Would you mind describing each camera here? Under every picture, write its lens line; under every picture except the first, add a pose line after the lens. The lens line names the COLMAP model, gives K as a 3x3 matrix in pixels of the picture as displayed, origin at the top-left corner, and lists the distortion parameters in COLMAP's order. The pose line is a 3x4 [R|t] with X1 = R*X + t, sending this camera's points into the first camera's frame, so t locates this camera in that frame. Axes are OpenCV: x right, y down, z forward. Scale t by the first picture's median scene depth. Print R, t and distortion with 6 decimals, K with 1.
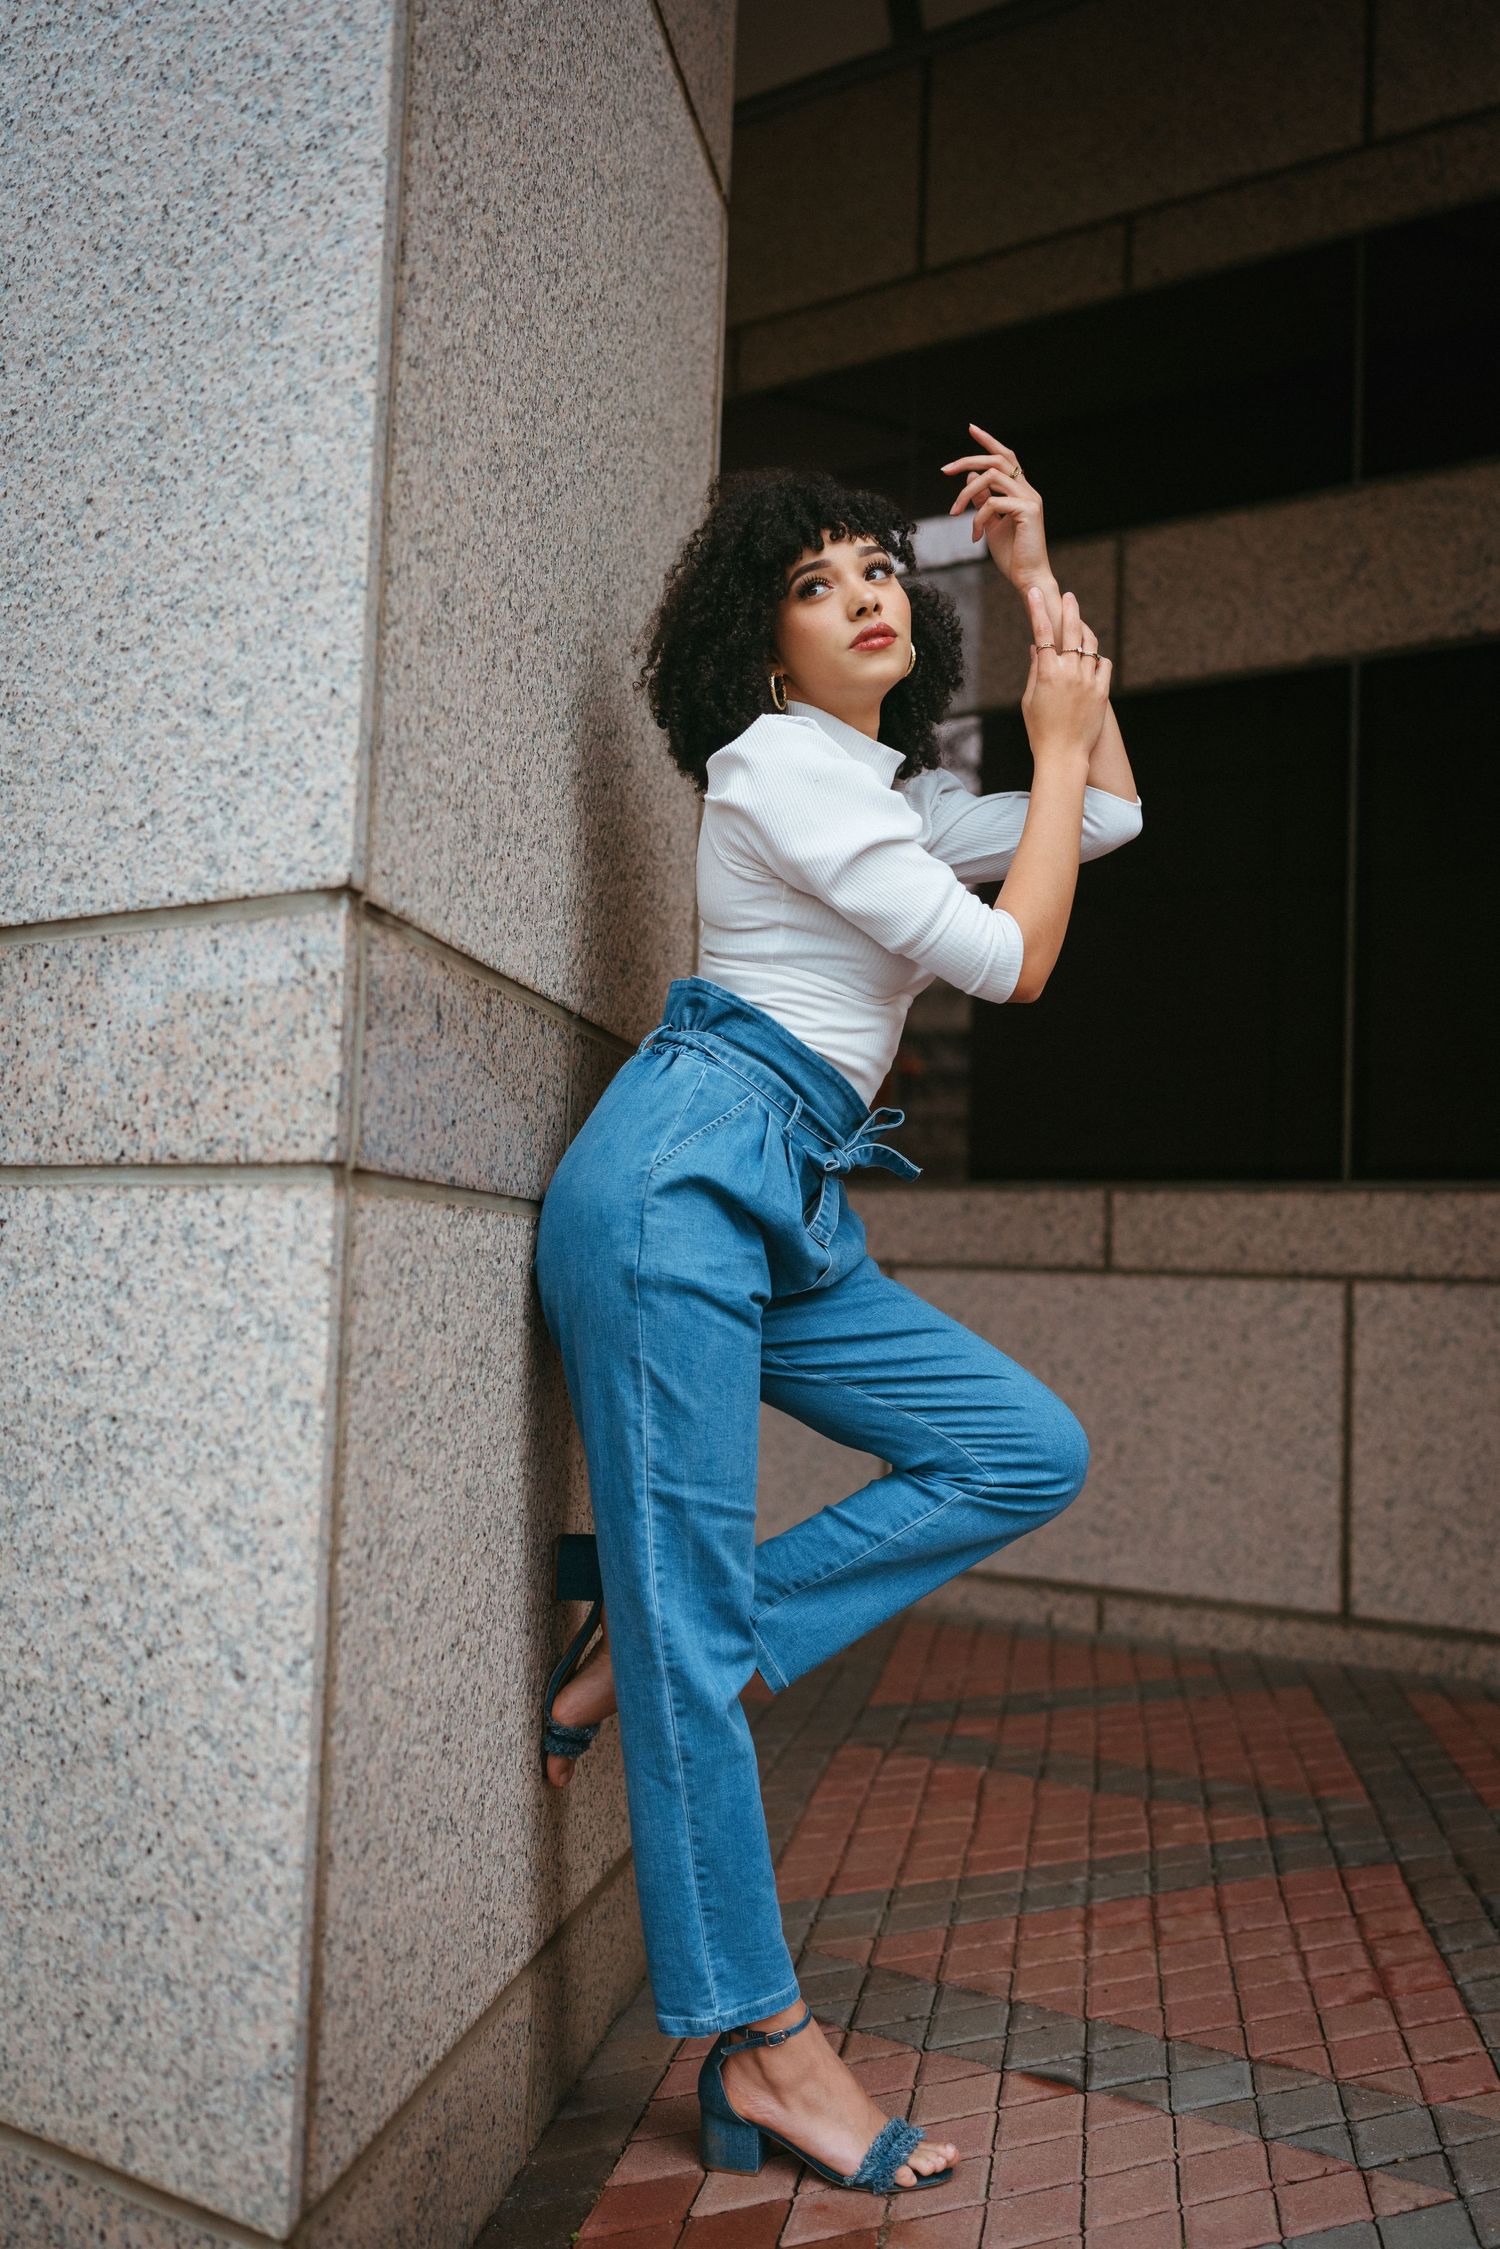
lens RADIAL K [[2174.3, 0, 751.5], [0, 2174.3, 1125.3], [0, 0, 1]] dist [0.004818, 0.021353]
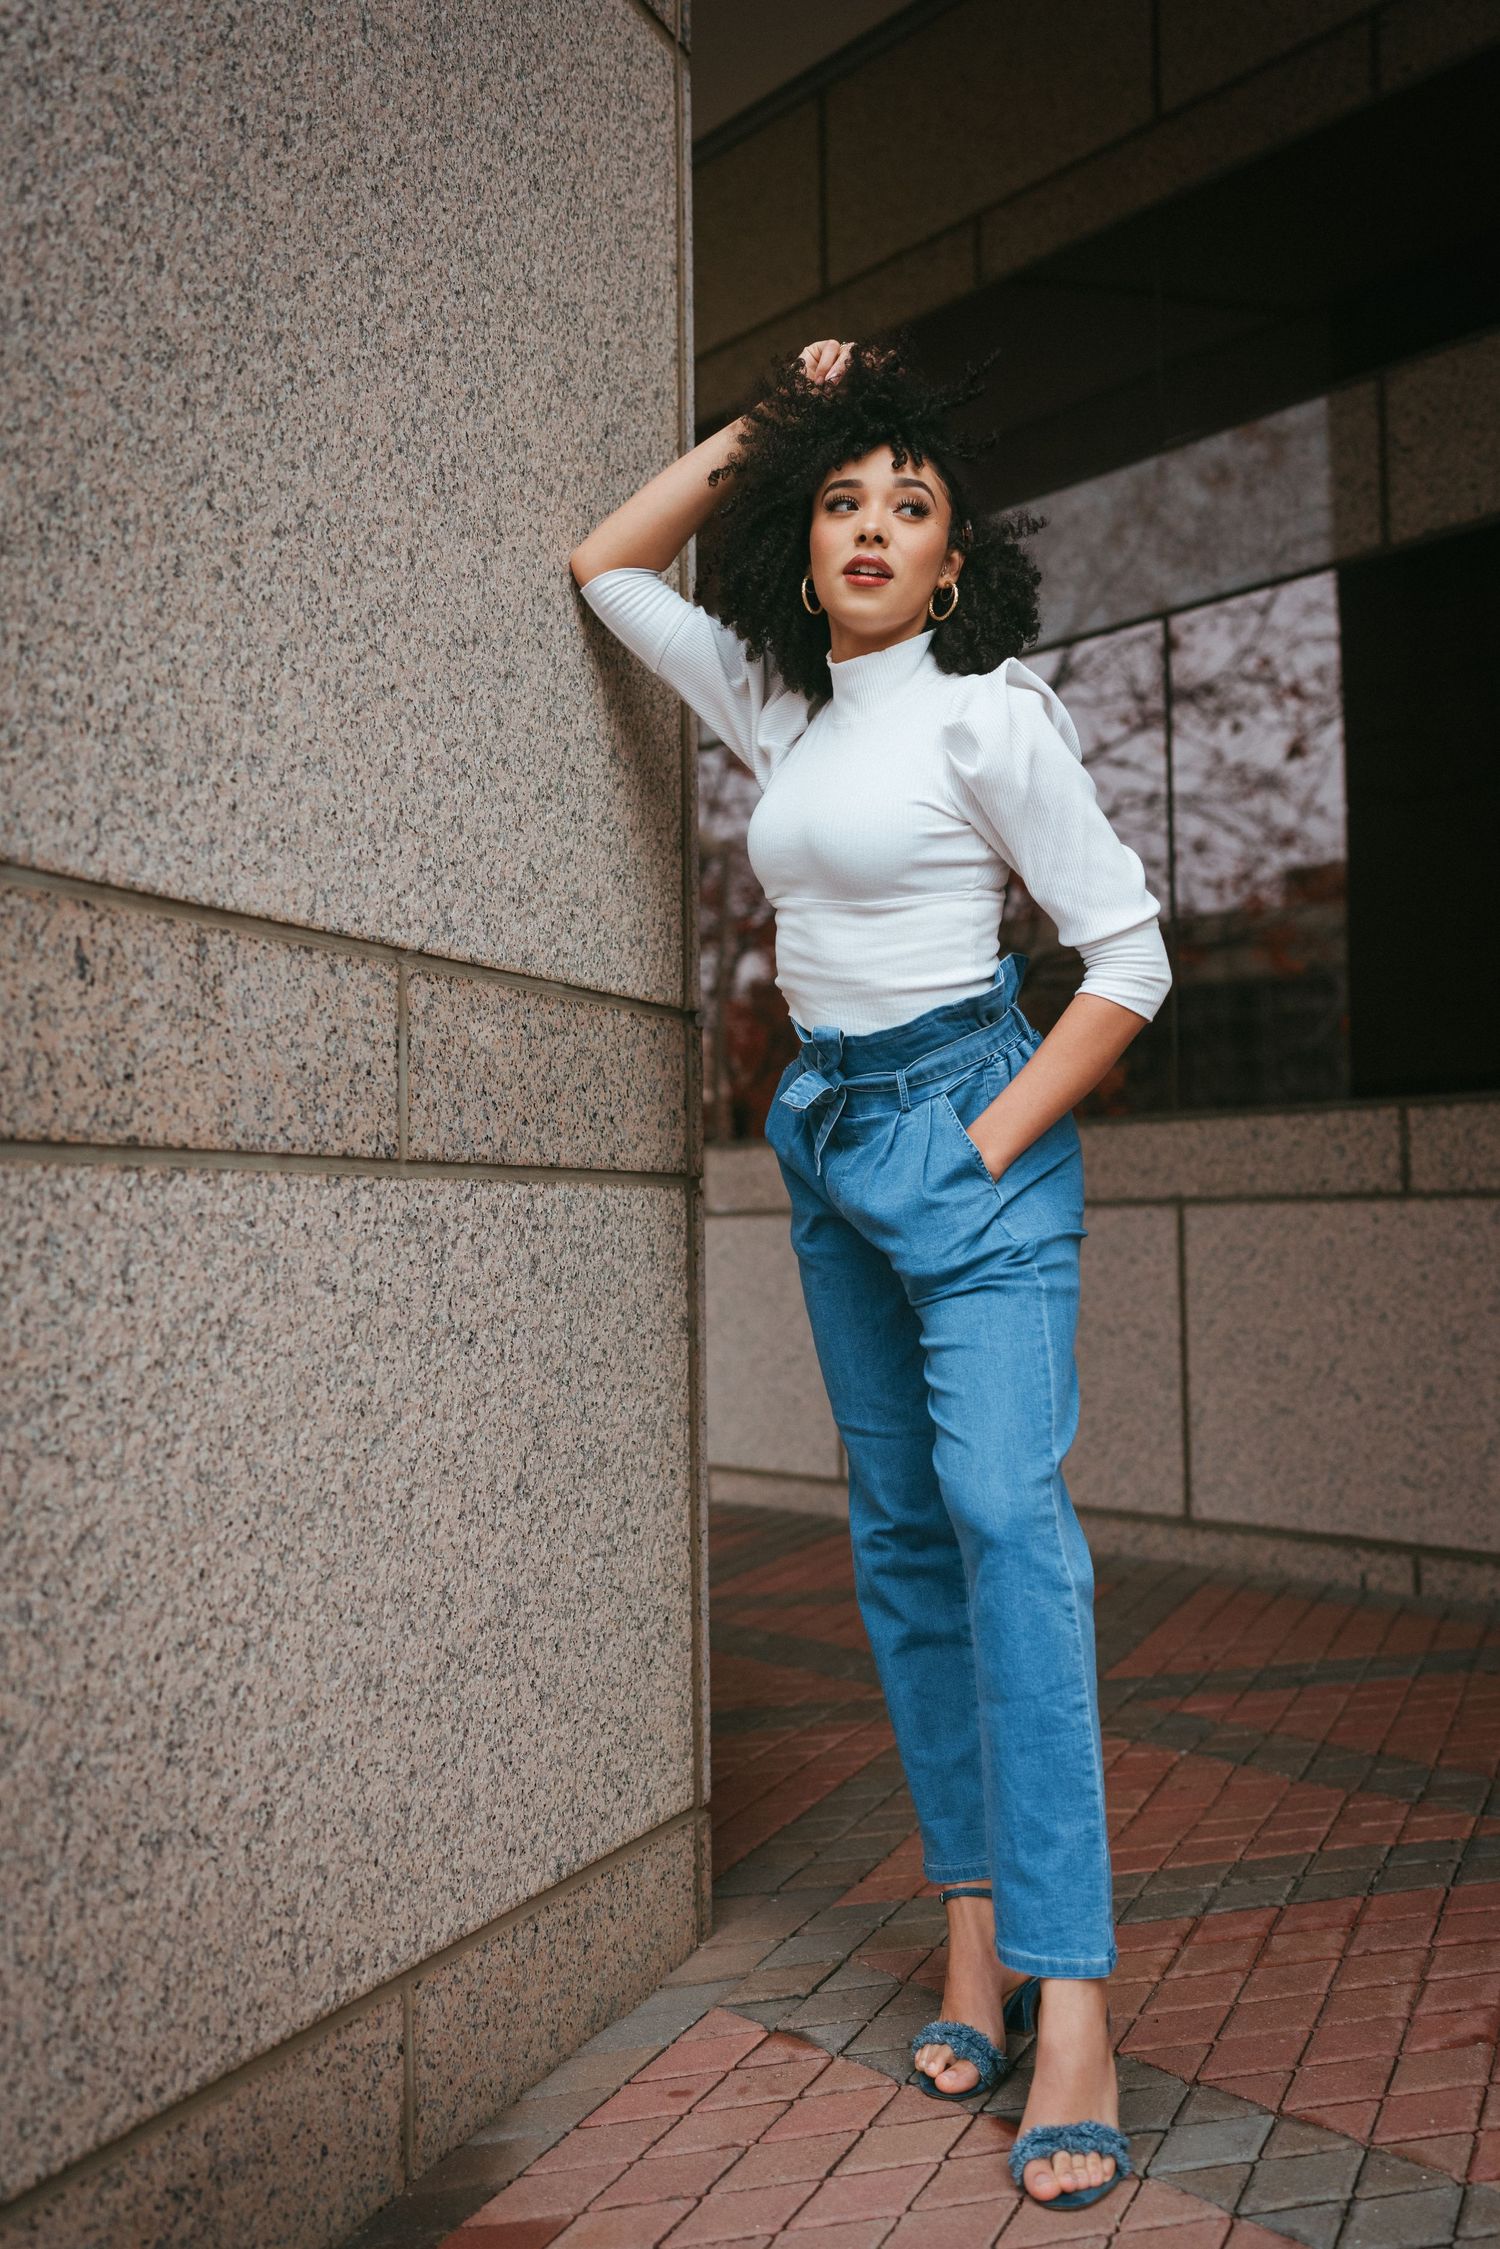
lens RADIAL K [[2174.3, 0, 751.5], [0, 2174.3, 1125.3], [0, 0, 1]] dist [0.004818, 0.021353]
pose [[0.968528, -0.057952, -0.242066, 0.164066], [0.063255, 0.997897, 0.014188, 0.011021], [0.240734, -0.029054, 0.970156, 0.084671]]
